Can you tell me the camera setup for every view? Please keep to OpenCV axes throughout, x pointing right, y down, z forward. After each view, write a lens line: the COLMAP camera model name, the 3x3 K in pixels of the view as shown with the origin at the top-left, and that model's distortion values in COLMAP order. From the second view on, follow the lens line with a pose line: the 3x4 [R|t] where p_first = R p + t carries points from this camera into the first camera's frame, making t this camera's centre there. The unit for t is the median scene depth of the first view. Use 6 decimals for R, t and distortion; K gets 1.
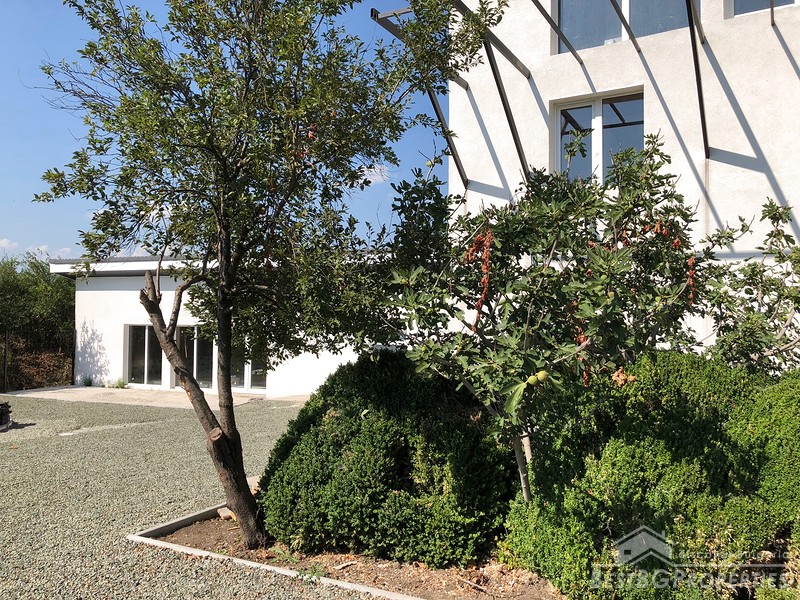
lens RADIAL K [[648.3, 0, 419.1], [0, 648.3, 286.6], [0, 0, 1]] dist [-0.012624, -0.001144]
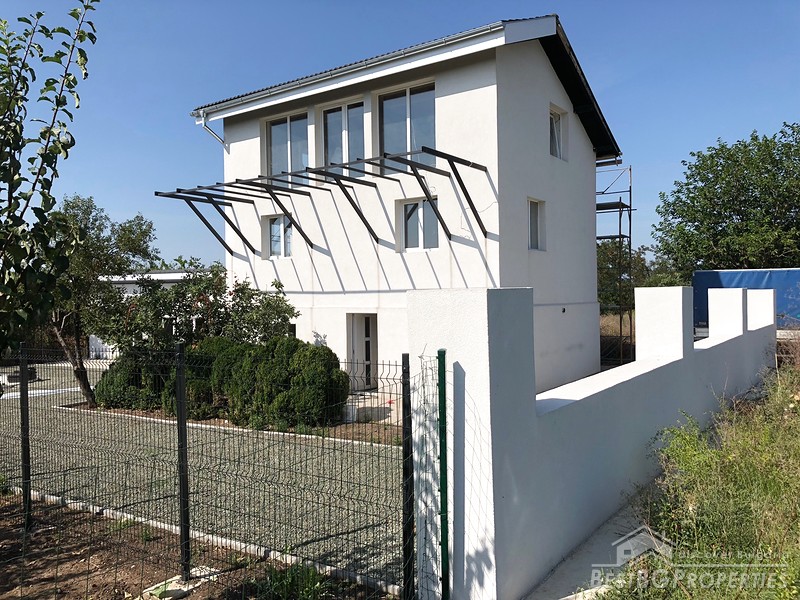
lens RADIAL K [[654.7, 0, 412.8], [0, 654.7, 301.5], [0, 0, 1]] dist [0.009265, -0.005770]
pose [[0.995543, -0.012785, -0.093435, 1.257287], [0.018113, 0.998244, 0.056405, -0.177045], [0.092549, -0.057846, 0.994026, -1.506427]]
